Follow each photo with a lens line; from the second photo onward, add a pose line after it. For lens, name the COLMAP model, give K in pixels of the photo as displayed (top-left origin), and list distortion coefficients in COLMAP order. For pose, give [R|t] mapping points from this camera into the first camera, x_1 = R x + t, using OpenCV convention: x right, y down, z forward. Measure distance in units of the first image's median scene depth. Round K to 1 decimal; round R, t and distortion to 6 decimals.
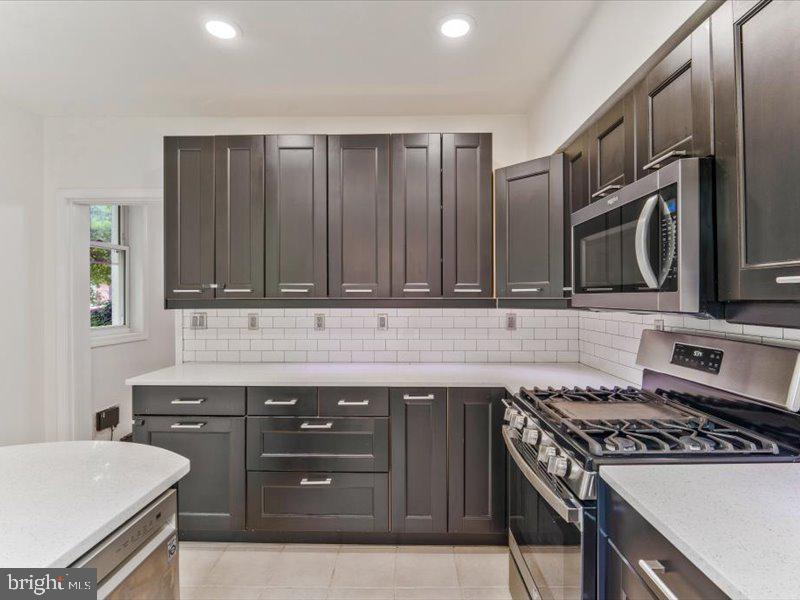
lens RADIAL K [[417.3, 0, 402.5], [0, 417.3, 298.3], [0, 0, 1]] dist [-0.005645, -0.000999]
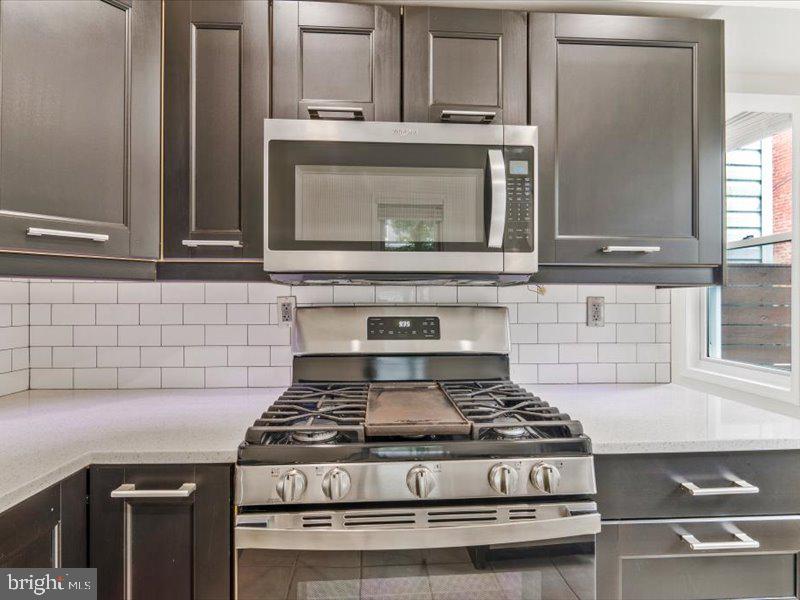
lens RADIAL K [[417.3, 0, 402.5], [0, 417.3, 298.3], [0, 0, 1]] dist [-0.005645, -0.000999]
pose [[-0.084453, 0.007497, 0.996399, -0.153472], [-0.003021, 0.999965, -0.007780, 0.047017], [-0.996423, -0.003667, -0.084427, 0.632995]]
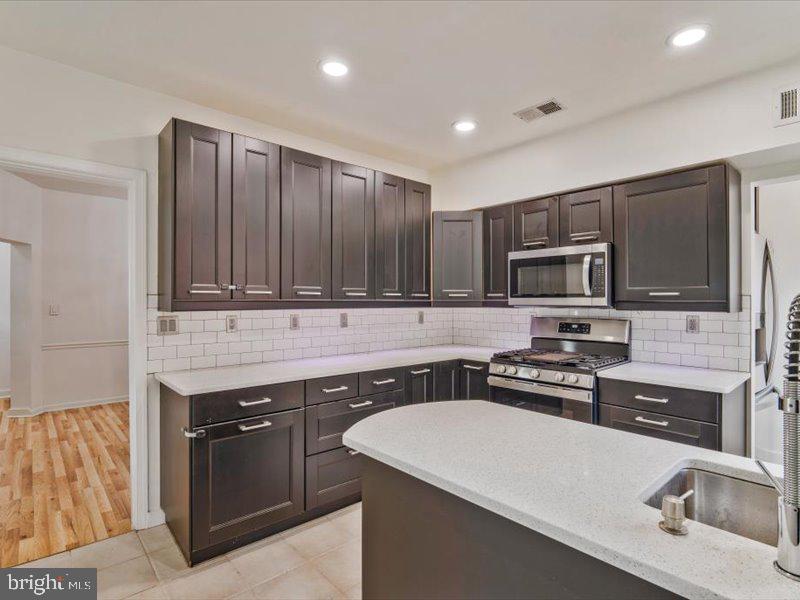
lens RADIAL K [[417.3, 0, 402.5], [0, 417.3, 298.3], [0, 0, 1]] dist [-0.005645, -0.000999]
pose [[0.732445, 0.004790, 0.680810, -0.821612], [-0.001550, 0.999984, -0.005368, 0.000854], [-0.680825, 0.002877, 0.732441, 0.015853]]
